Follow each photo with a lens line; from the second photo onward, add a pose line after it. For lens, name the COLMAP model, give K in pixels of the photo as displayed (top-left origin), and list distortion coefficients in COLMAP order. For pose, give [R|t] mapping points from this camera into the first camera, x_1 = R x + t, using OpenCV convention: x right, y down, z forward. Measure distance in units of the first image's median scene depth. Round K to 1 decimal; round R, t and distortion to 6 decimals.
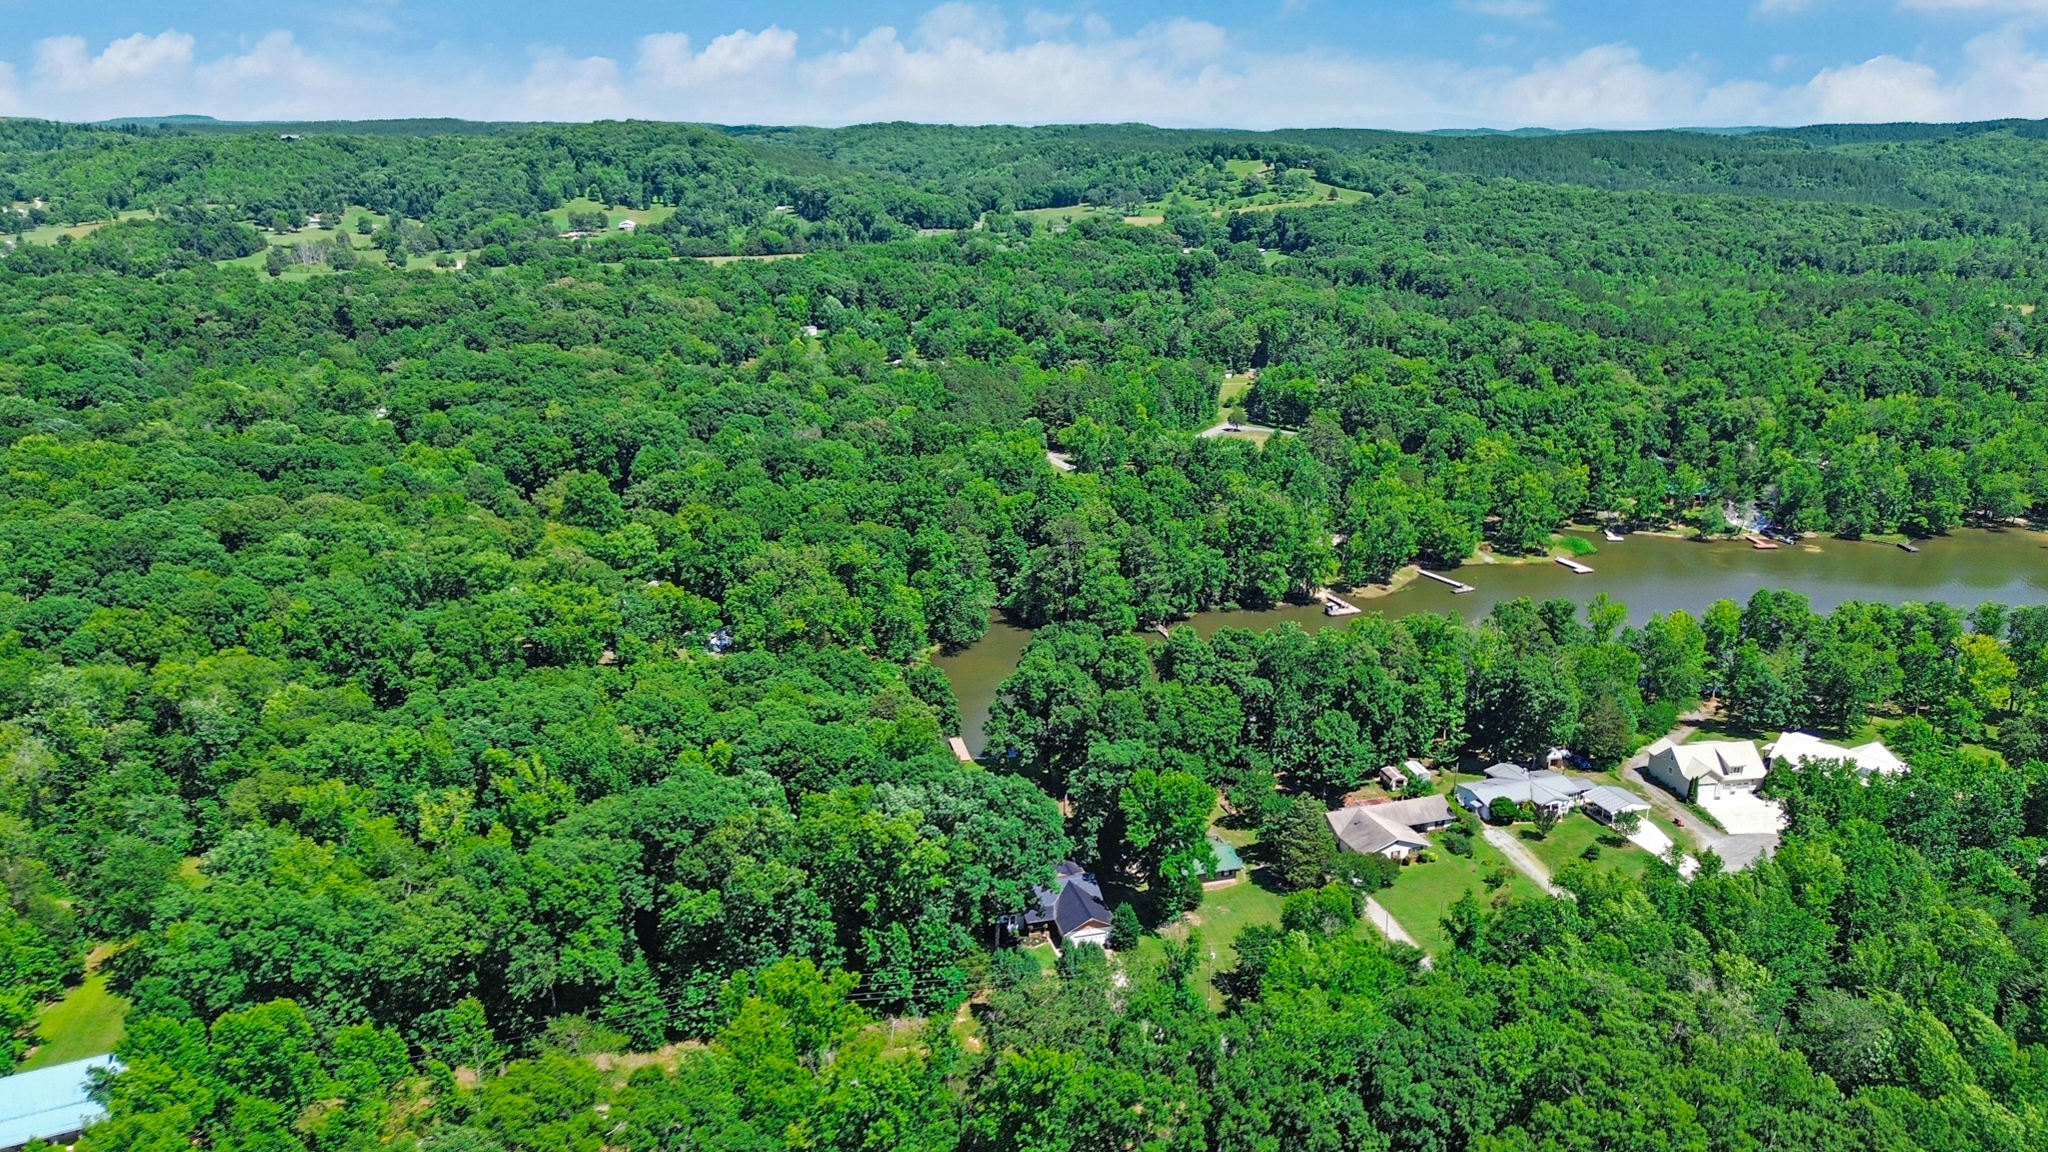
lens RADIAL K [[1465.9, 0, 1024.0], [0, 1465.9, 576.0], [0, 0, 1]] dist [0.057677, -0.053255]
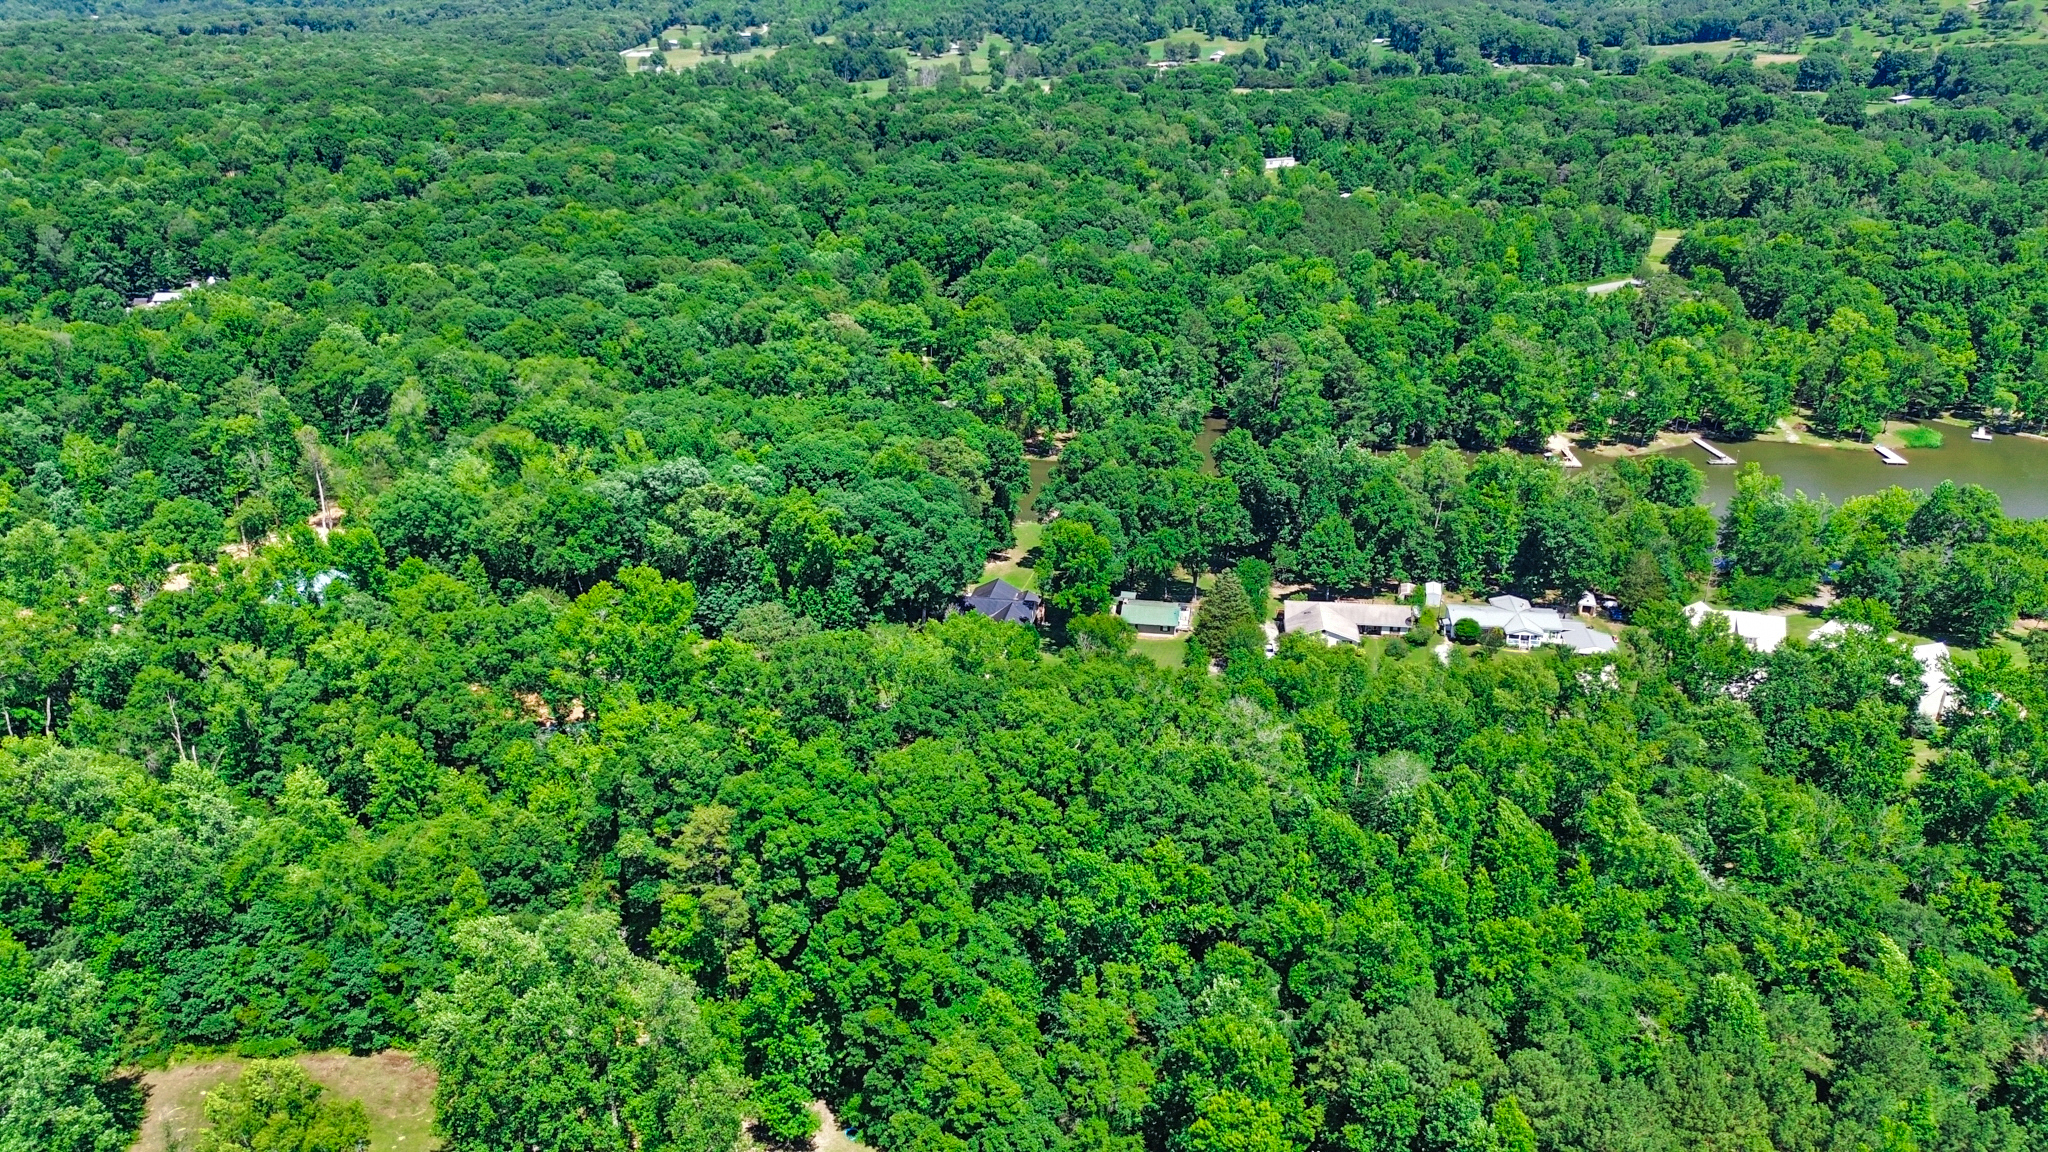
lens RADIAL K [[1465.9, 0, 1024.0], [0, 1465.9, 576.0], [0, 0, 1]] dist [0.057677, -0.053255]
pose [[0.897386, 0.167012, -0.408419, 0.442774], [-0.124393, 0.983813, 0.128987, 0.022146], [0.423350, -0.064946, 0.903635, -0.082539]]
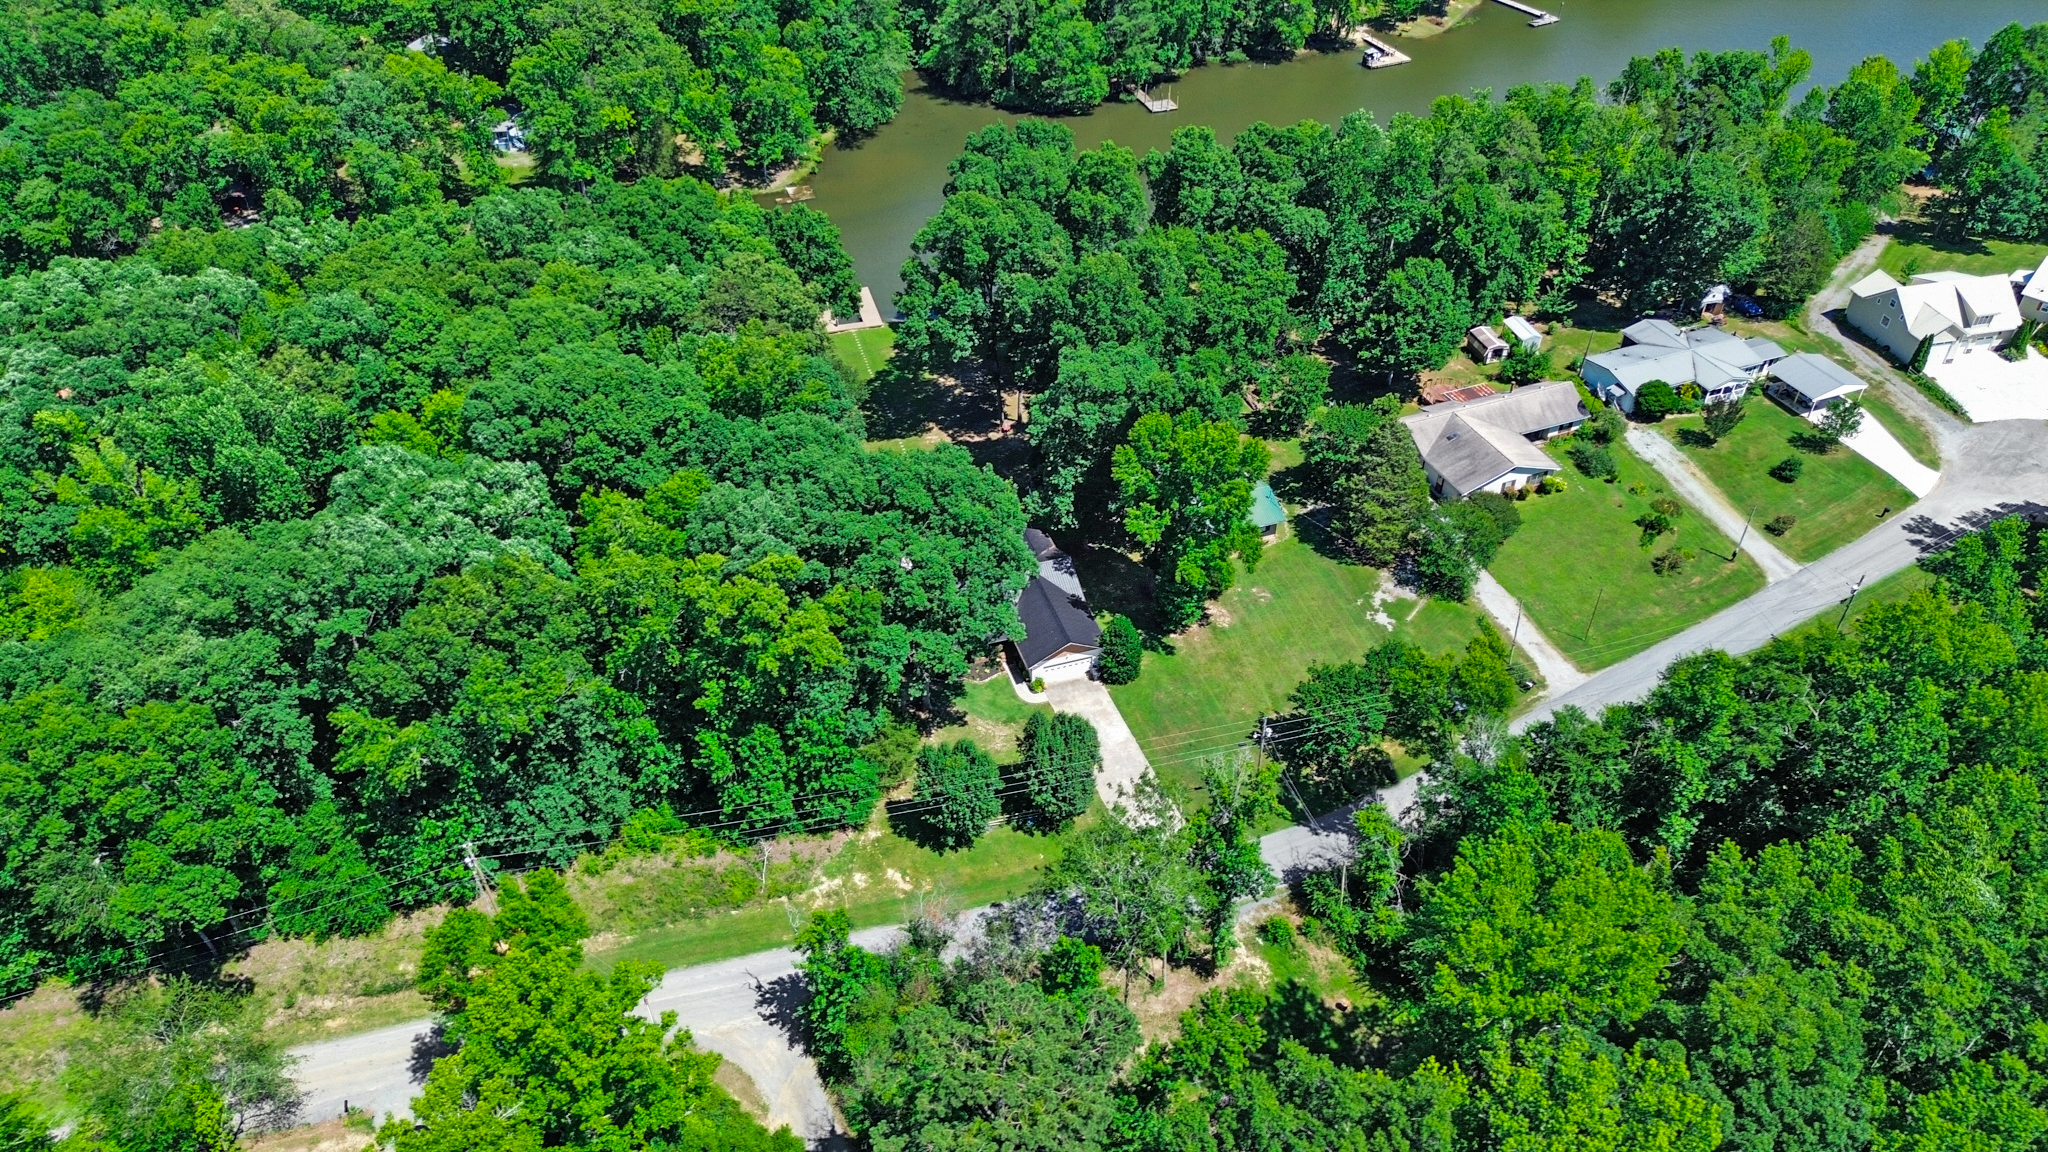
lens RADIAL K [[1465.9, 0, 1024.0], [0, 1465.9, 576.0], [0, 0, 1]] dist [0.057677, -0.053255]
pose [[0.998805, -0.035715, 0.033363, 0.004034], [0.020245, 0.923658, 0.382684, -0.033994], [-0.044483, -0.381551, 0.923277, 0.328130]]
